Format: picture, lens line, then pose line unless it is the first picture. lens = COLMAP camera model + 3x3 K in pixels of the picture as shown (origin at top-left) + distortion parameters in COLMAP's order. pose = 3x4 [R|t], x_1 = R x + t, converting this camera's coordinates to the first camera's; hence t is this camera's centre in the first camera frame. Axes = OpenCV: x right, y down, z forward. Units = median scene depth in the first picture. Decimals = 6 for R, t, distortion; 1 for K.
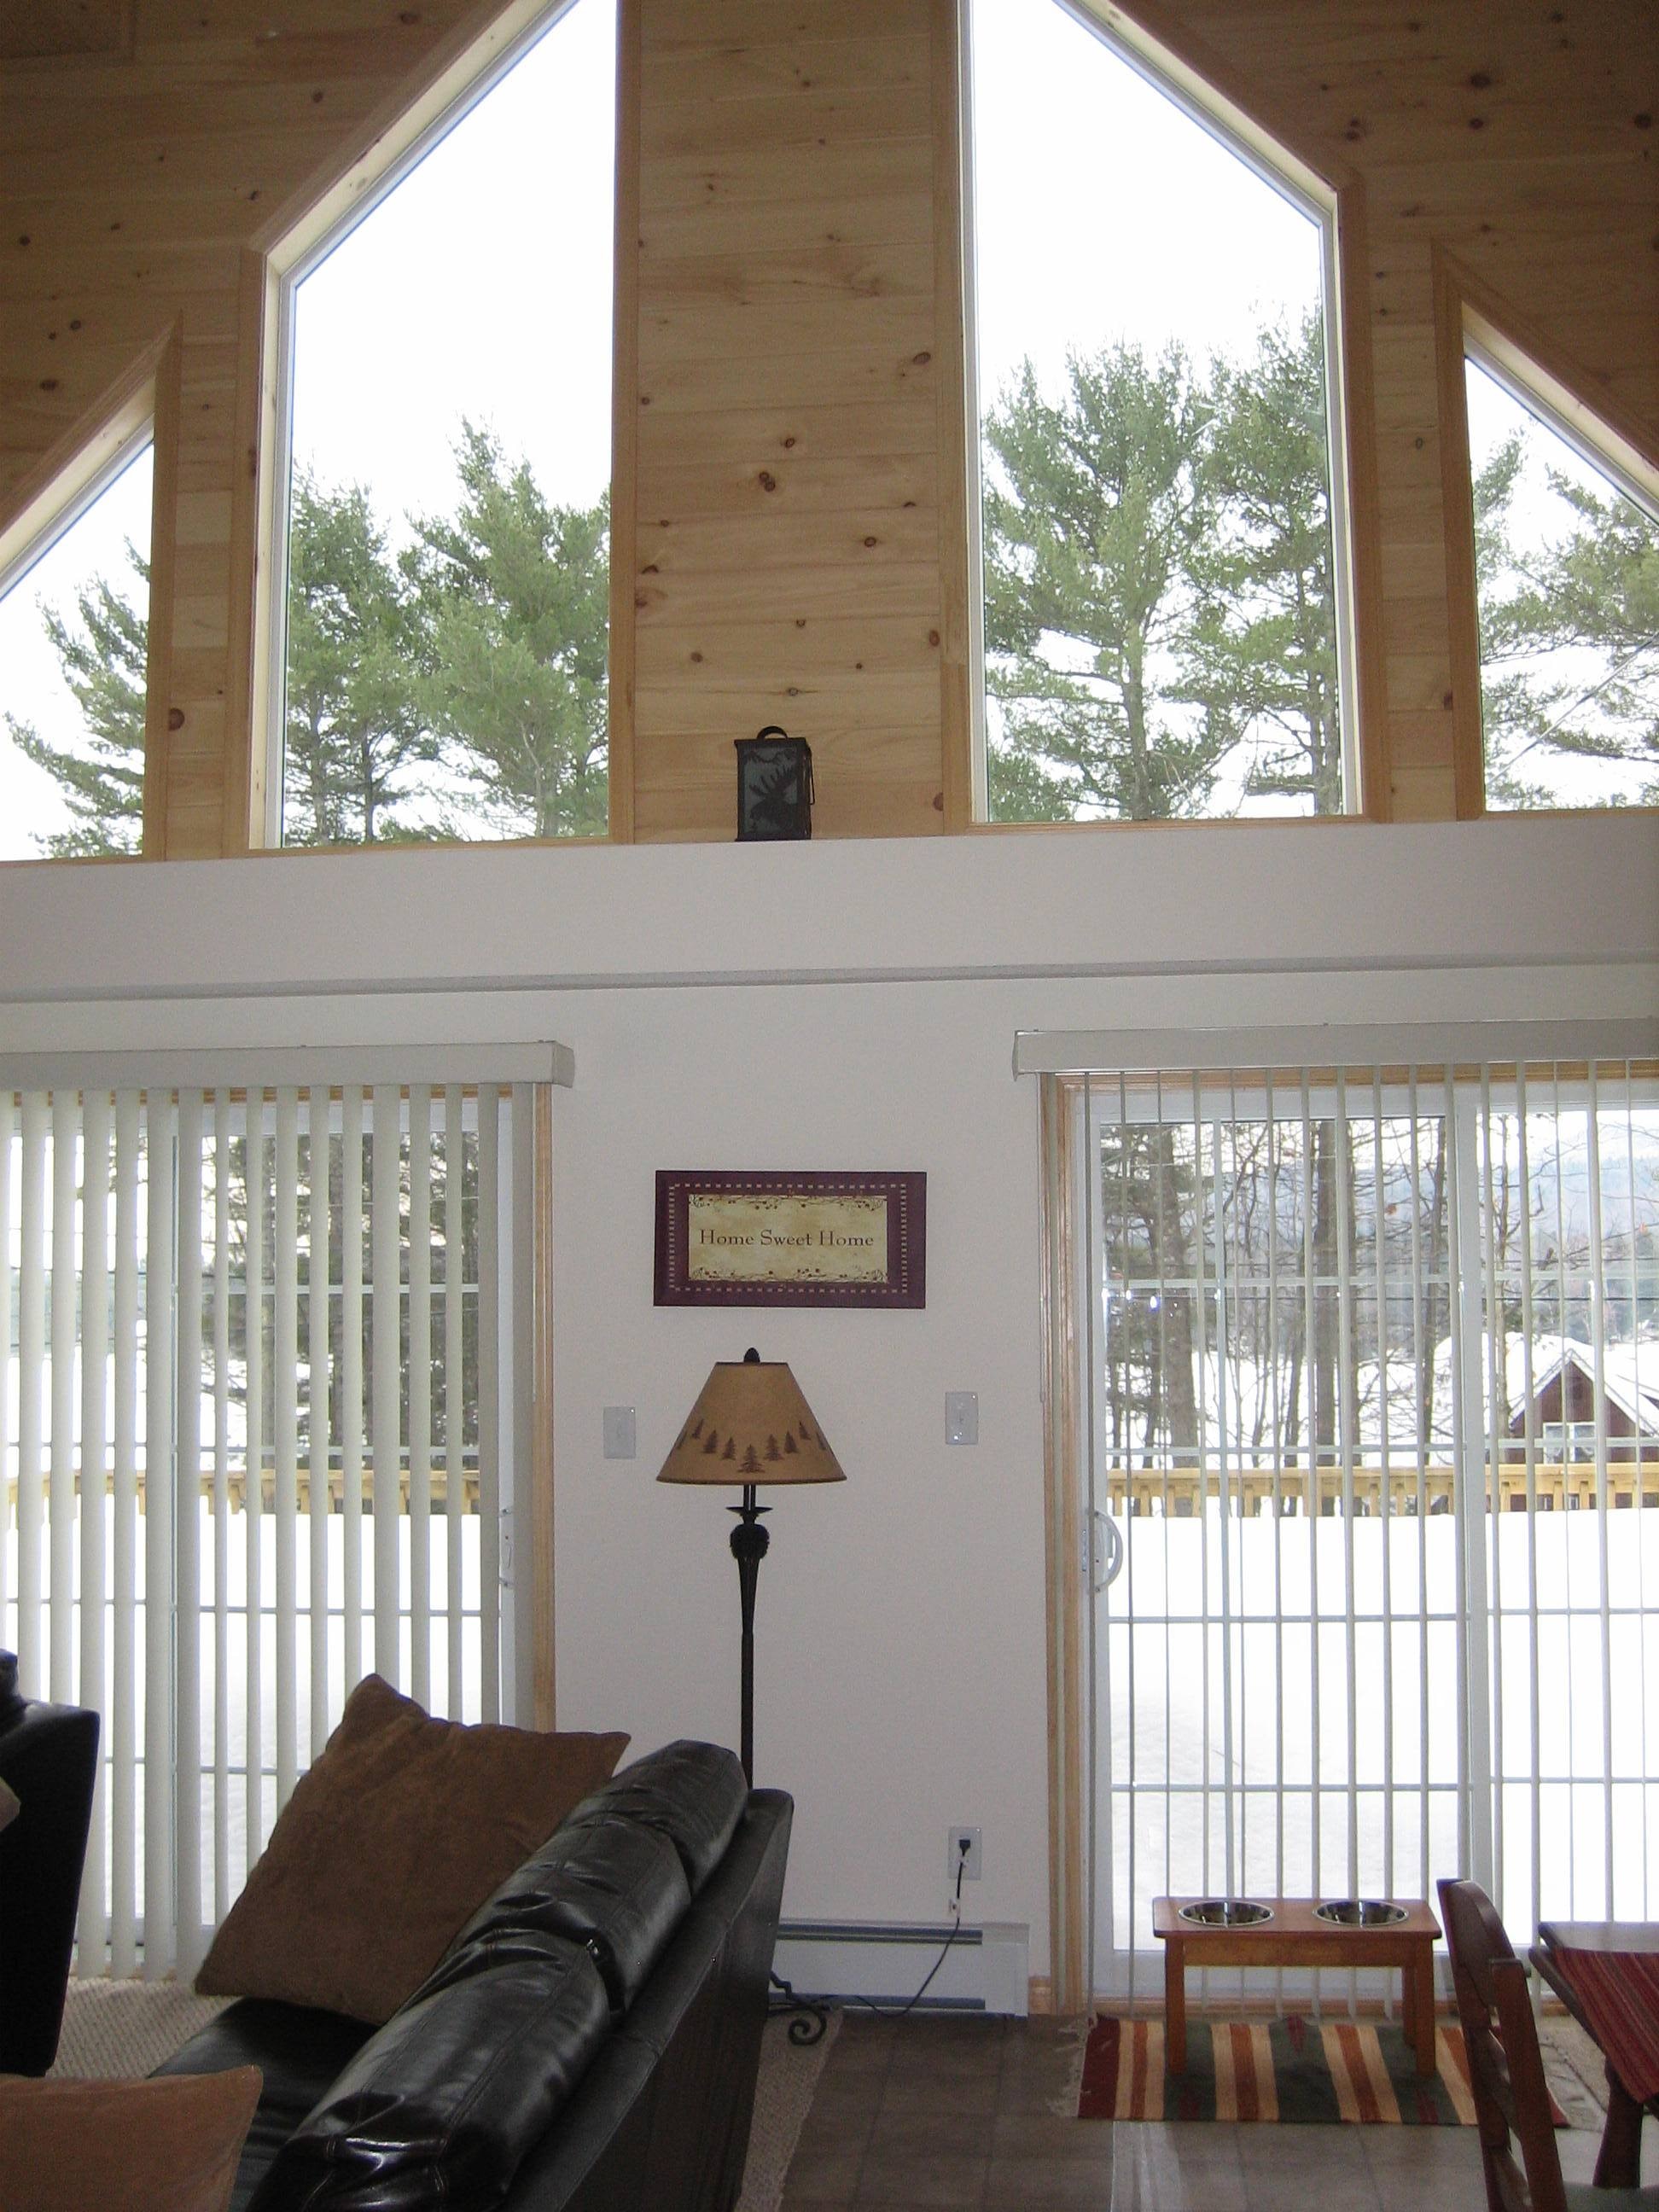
lens RADIAL K [[2342.6, 0, 841.9], [0, 2342.6, 1123.4], [0, 0, 1]] dist [-0.066247, 0.000000]
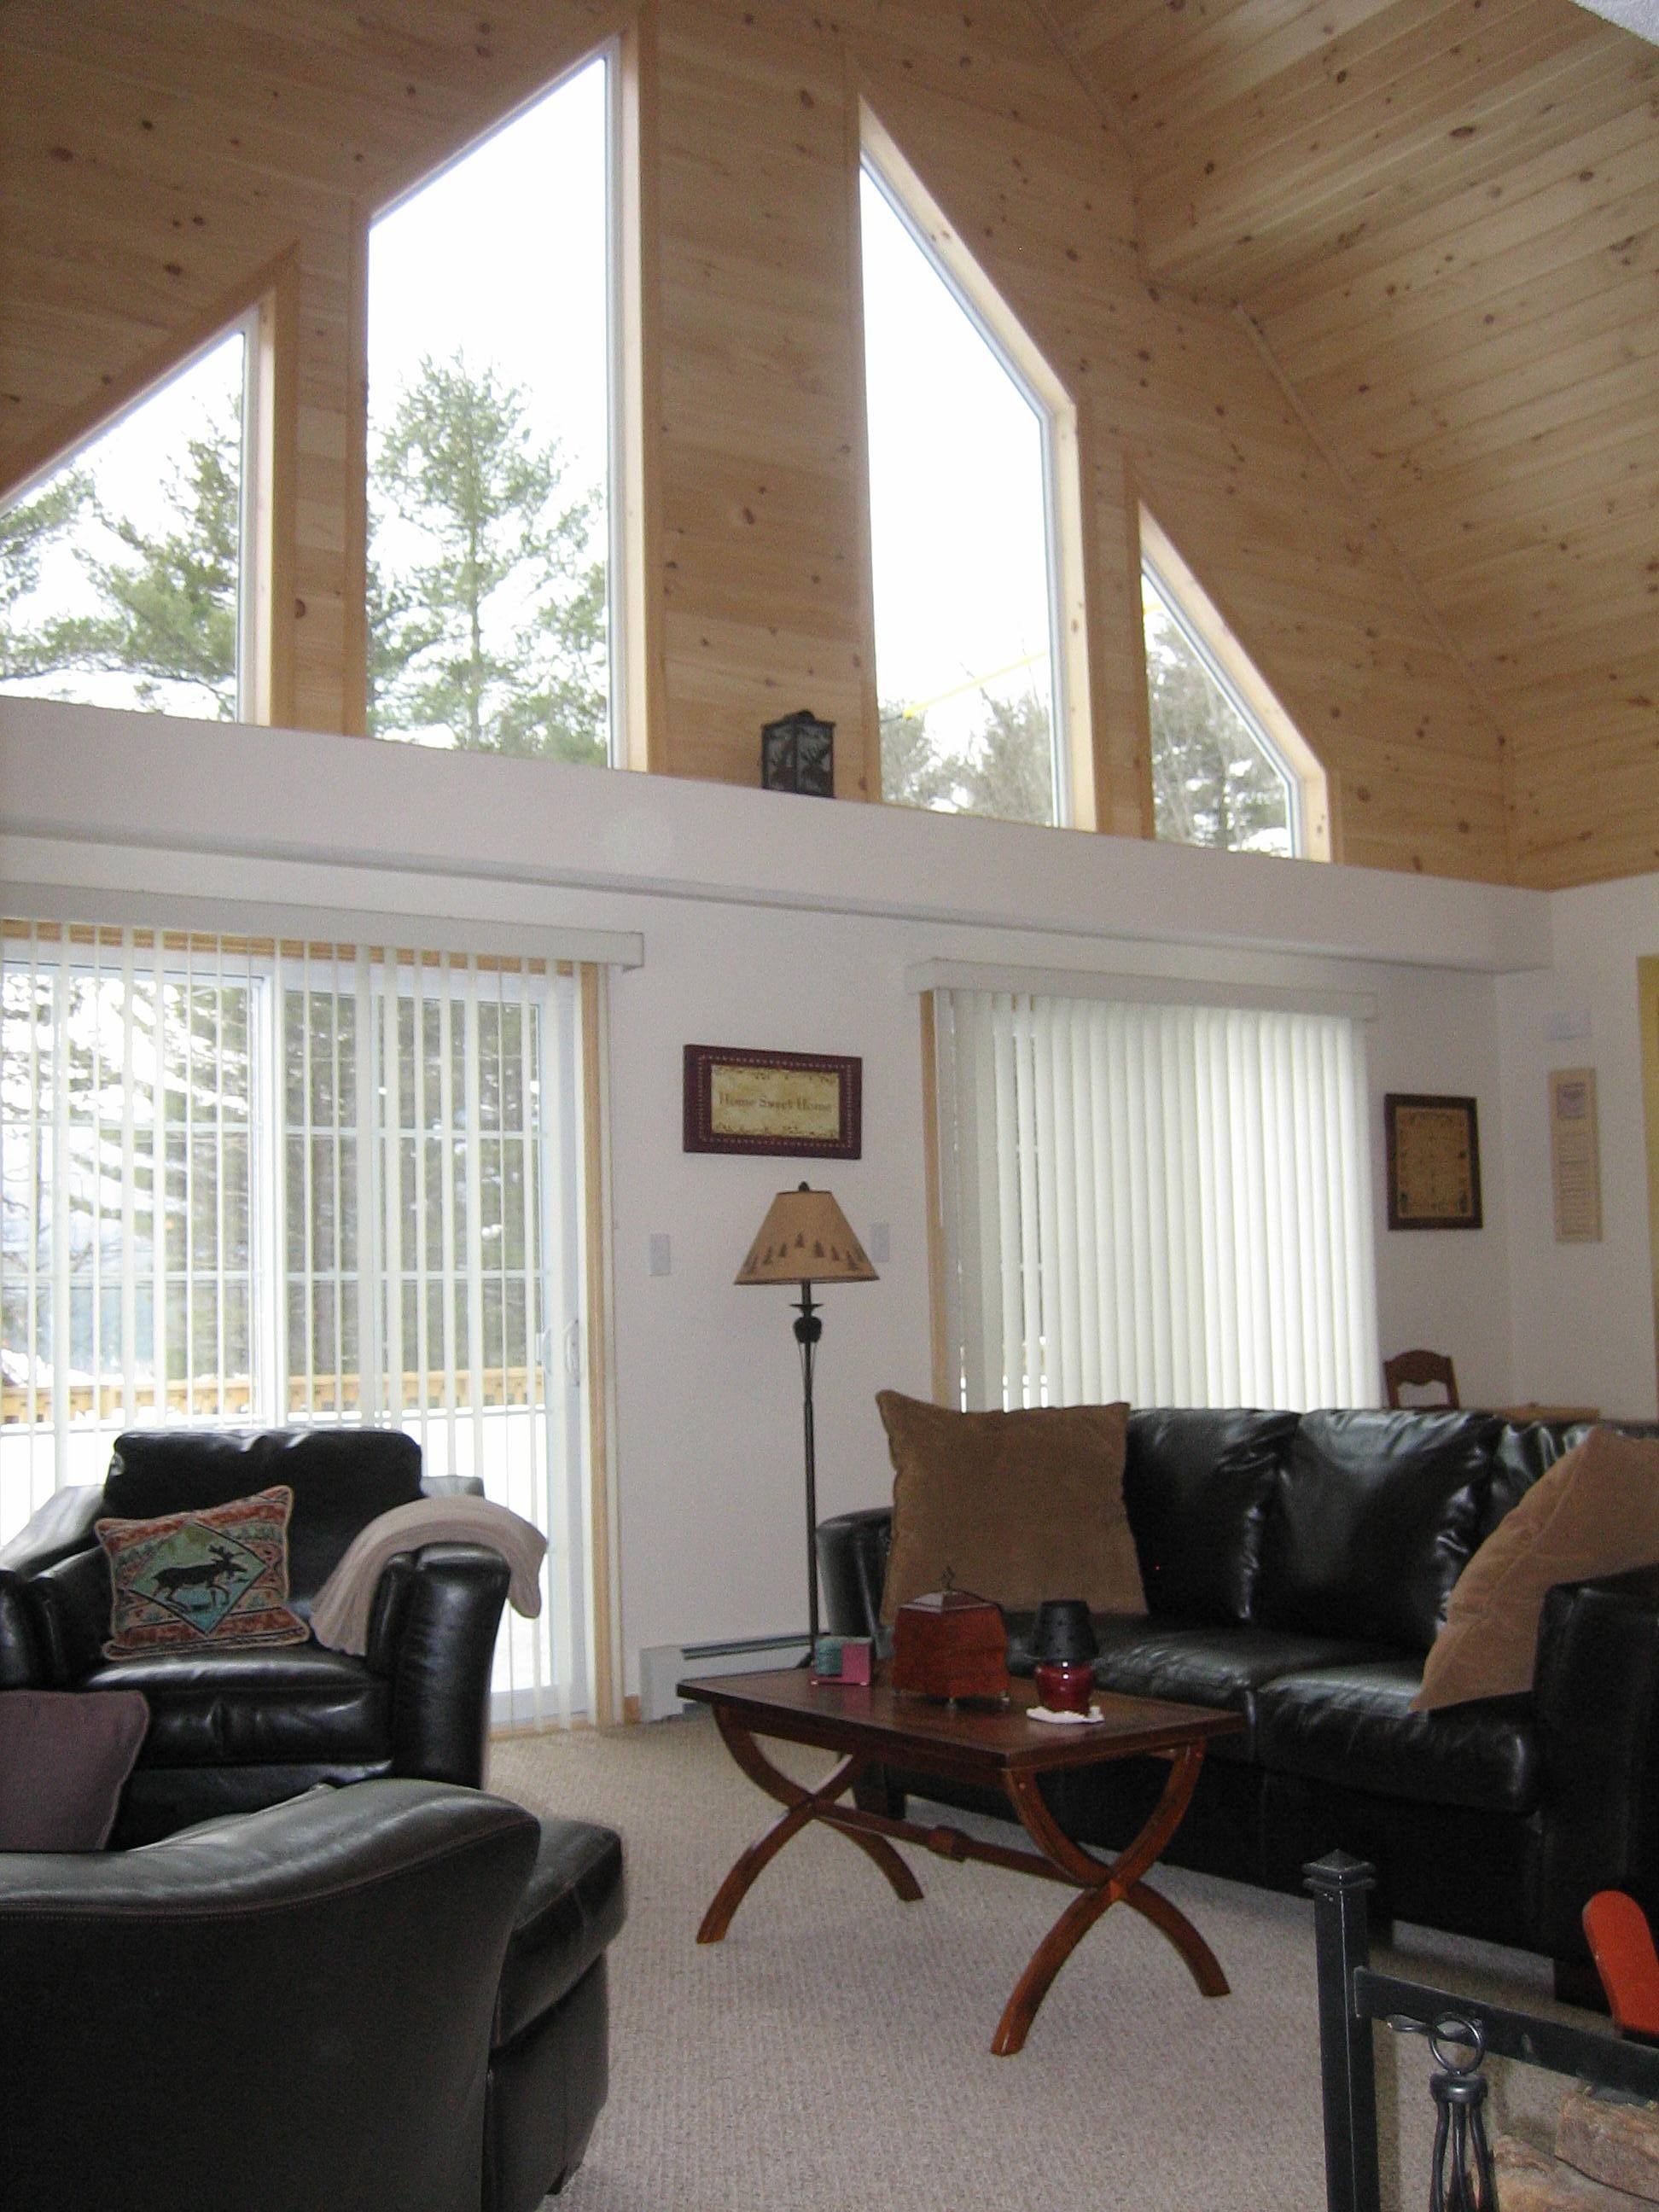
lens RADIAL K [[2342.6, 0, 828.7], [0, 2342.6, 1090.6], [0, 0, 1]] dist [-0.066247, 0.000000]
pose [[0.745267, 0.051391, 0.664783, -0.859213], [-0.030979, 0.998617, -0.042469, 0.096192], [-0.666046, 0.011057, 0.745828, 0.016904]]
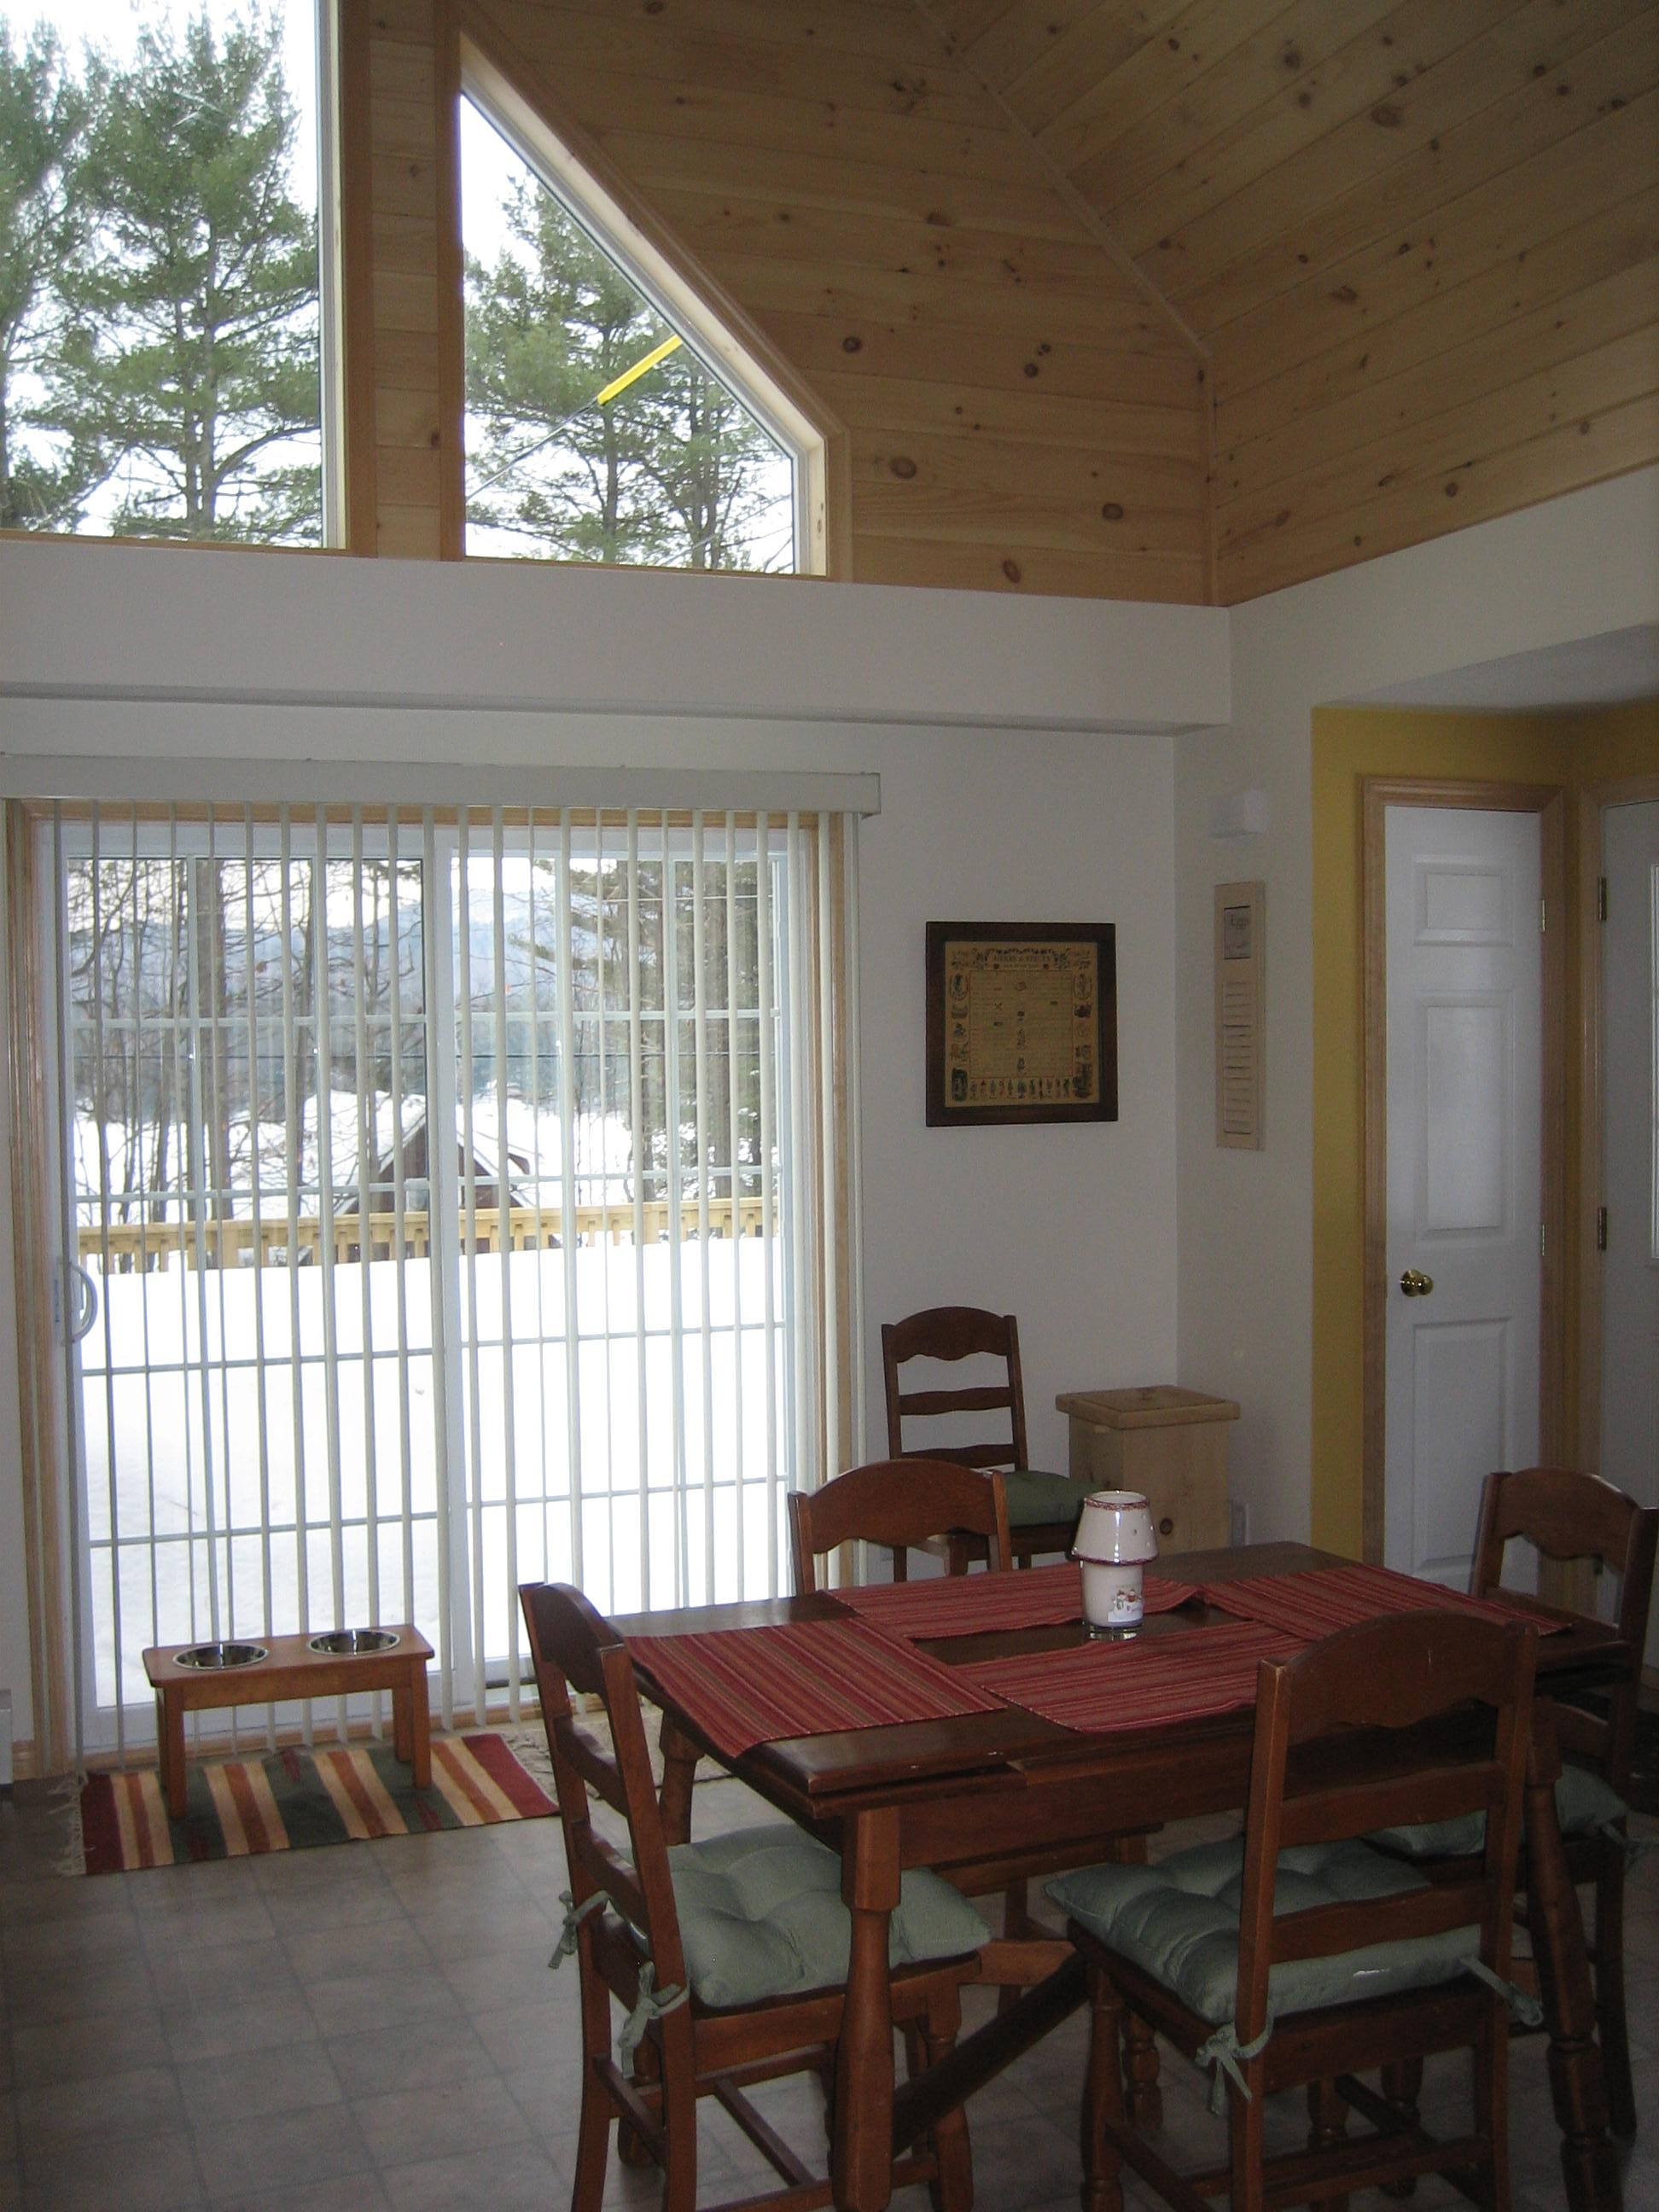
lens RADIAL K [[2342.6, 0, 828.3], [0, 2342.6, 1126.9], [0, 0, 1]] dist [-0.066247, 0.000000]
pose [[0.886932, -0.019066, 0.461506, -0.052981], [-0.028395, 0.995007, 0.095677, 0.010270], [-0.461026, -0.097963, 0.881963, 0.019375]]
